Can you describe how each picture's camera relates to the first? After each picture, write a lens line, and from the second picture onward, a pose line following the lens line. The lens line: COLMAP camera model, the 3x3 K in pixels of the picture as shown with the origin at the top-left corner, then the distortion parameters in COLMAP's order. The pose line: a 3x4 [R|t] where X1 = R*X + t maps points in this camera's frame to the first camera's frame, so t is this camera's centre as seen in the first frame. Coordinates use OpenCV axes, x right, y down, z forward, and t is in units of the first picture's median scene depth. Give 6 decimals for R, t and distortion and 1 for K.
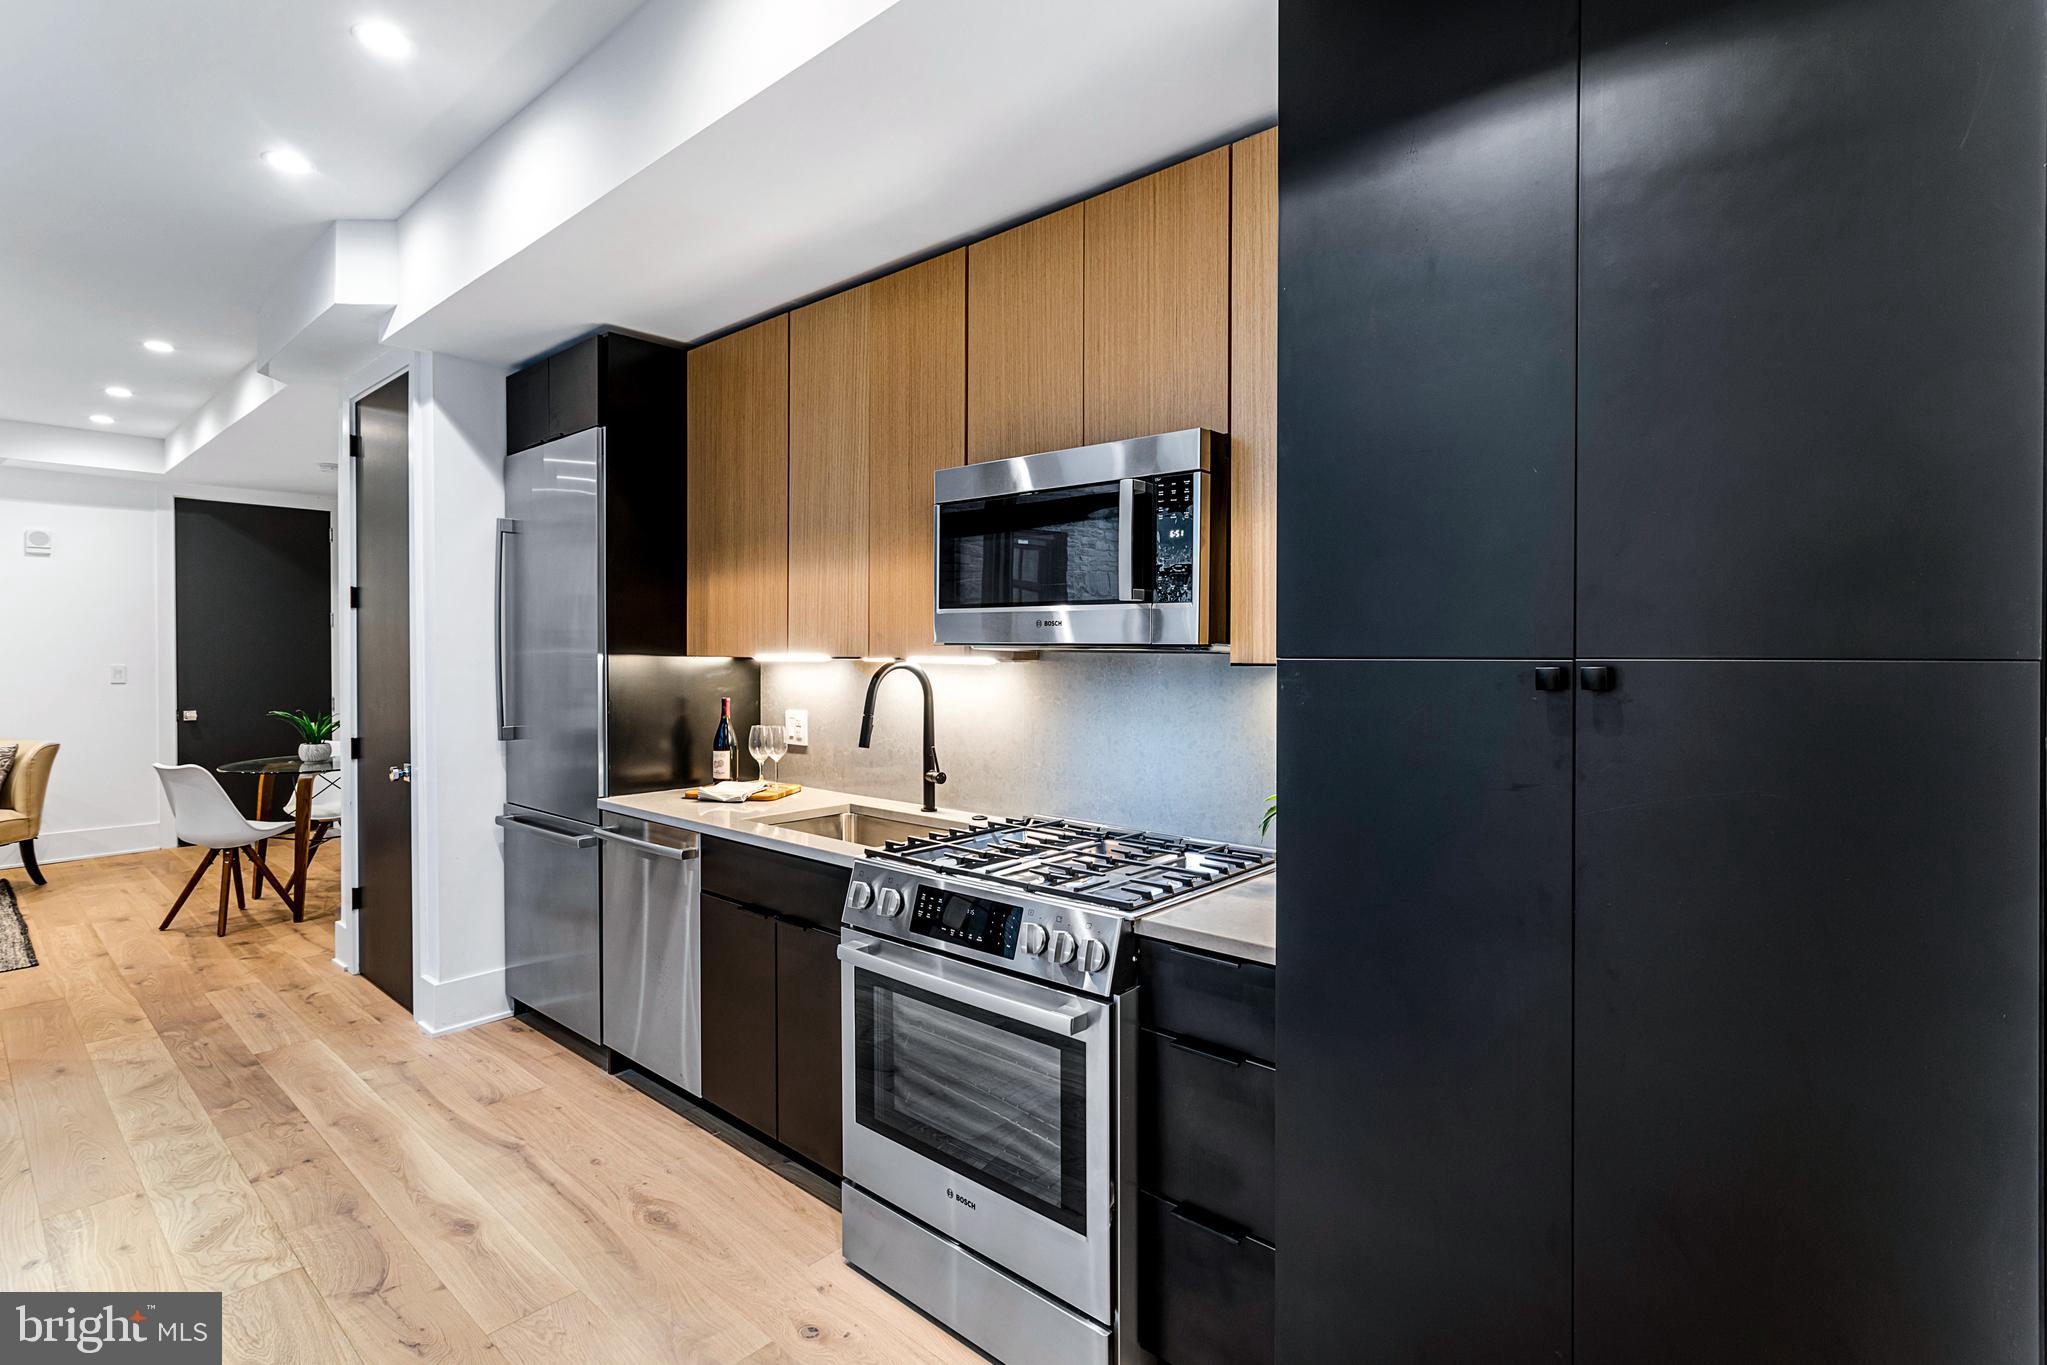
lens RADIAL K [[990.3, 0, 1028.7], [0, 990.3, 653.7], [0, 0, 1]] dist [-0.002005, 0.000393]
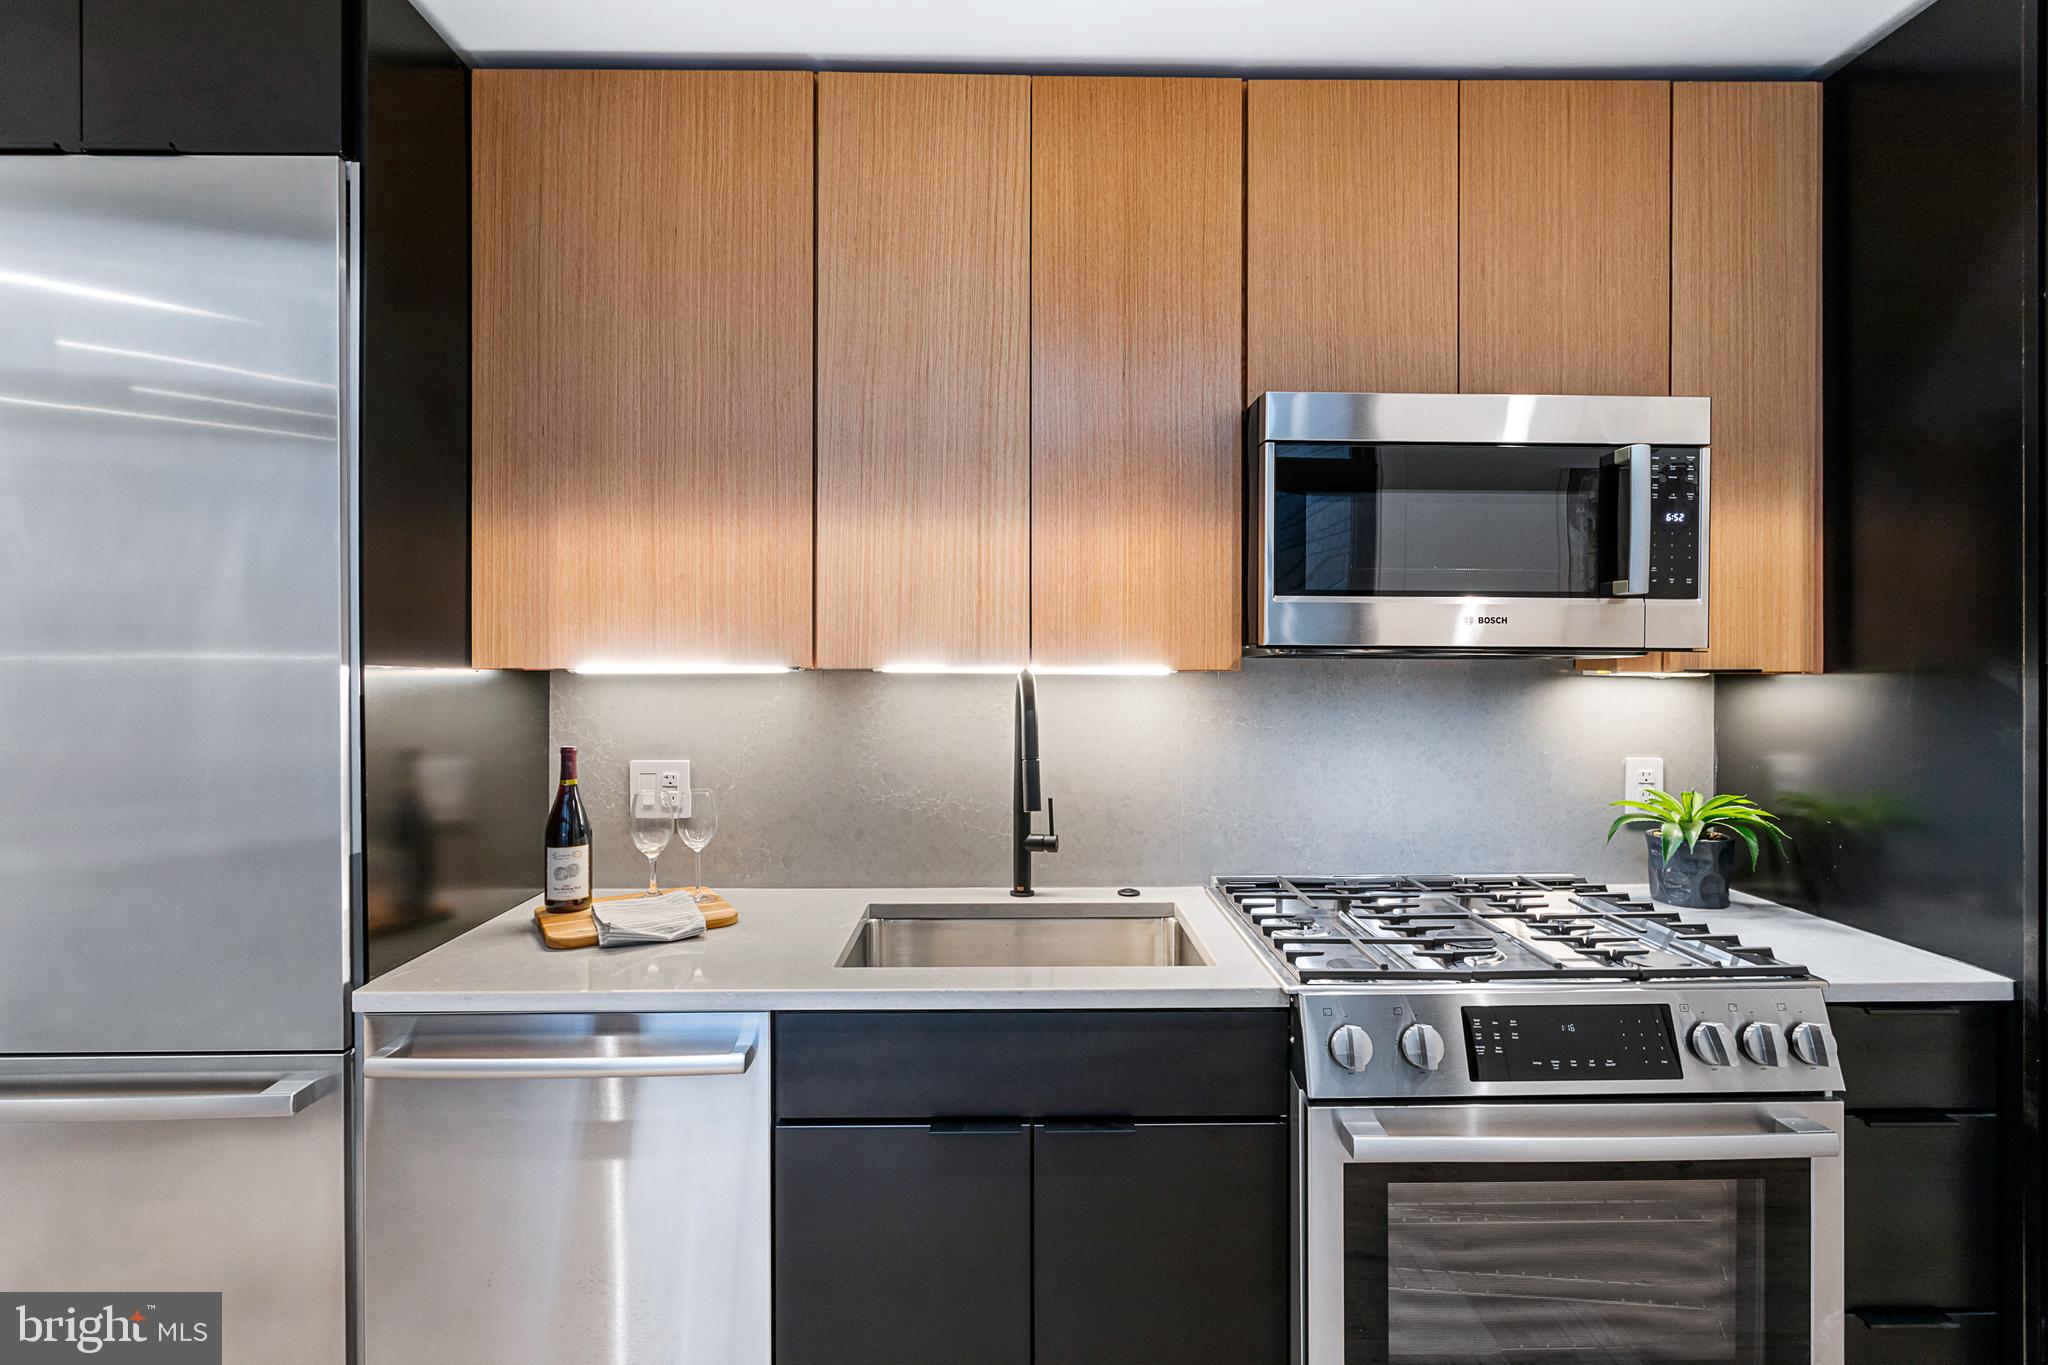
lens RADIAL K [[990.8, 0, 1029.2], [0, 990.8, 653.7], [0, 0, 1]] dist [-0.002005, 0.000393]
pose [[0.736360, -0.001995, 0.676587, -0.619685], [0.004033, 0.999991, -0.001441, -0.004366], [-0.676578, 0.003790, 0.736361, 0.561546]]
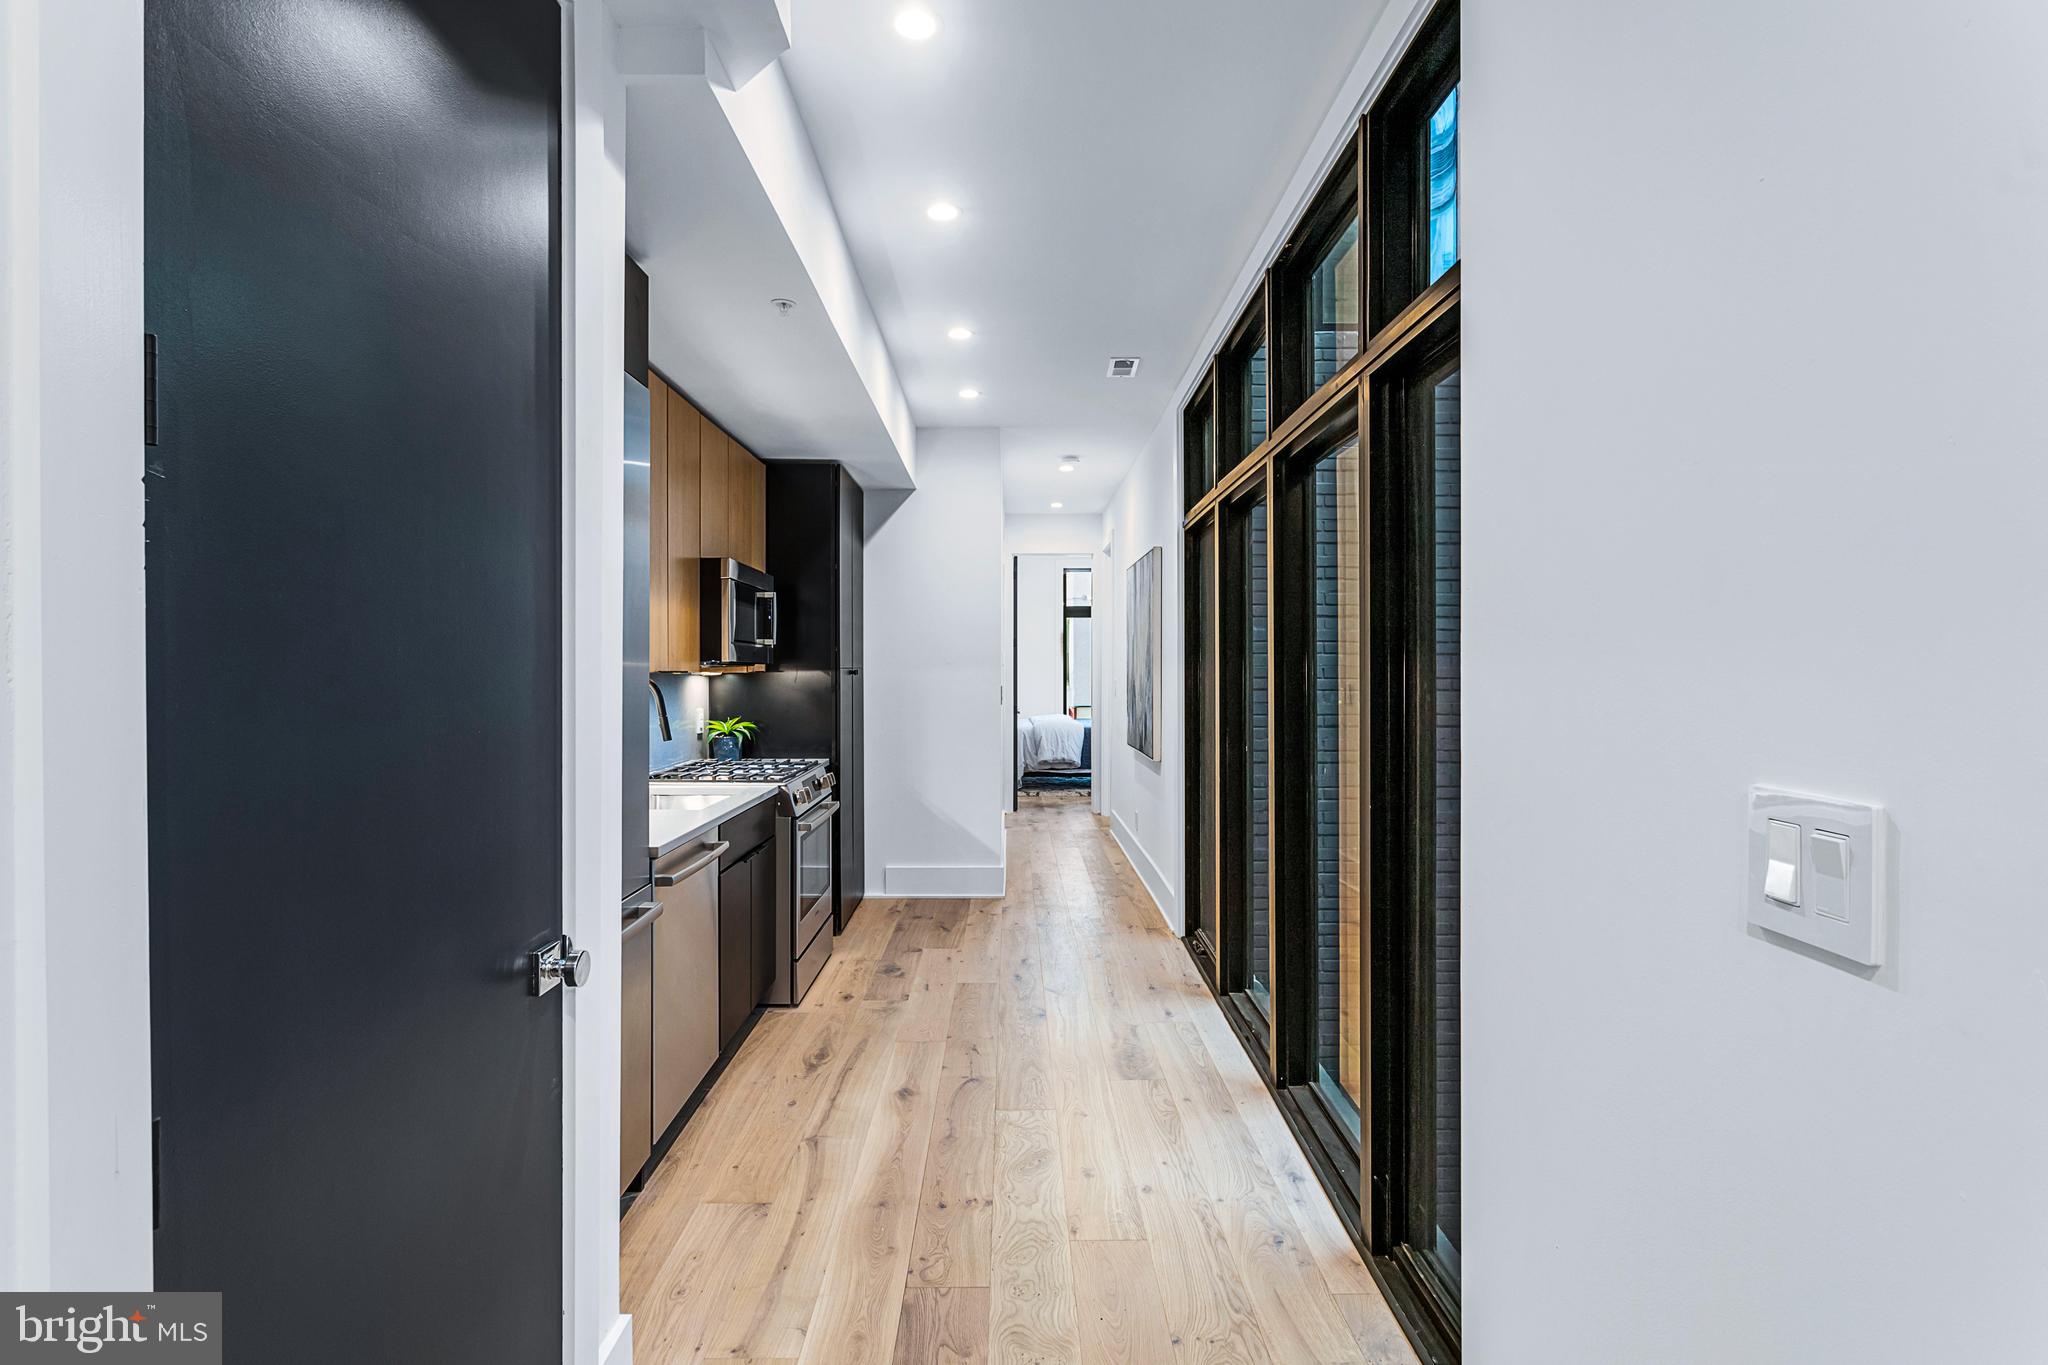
lens RADIAL K [[976.1, 0, 1024.4], [0, 976.1, 657.5], [0, 0, 1]] dist [-0.000029, 0.000484]
pose [[-0.676393, 0.006814, 0.736509, -1.500572], [0.003058, 0.999975, -0.006443, -0.005136], [-0.736534, -0.002106, -0.676397, 1.604611]]
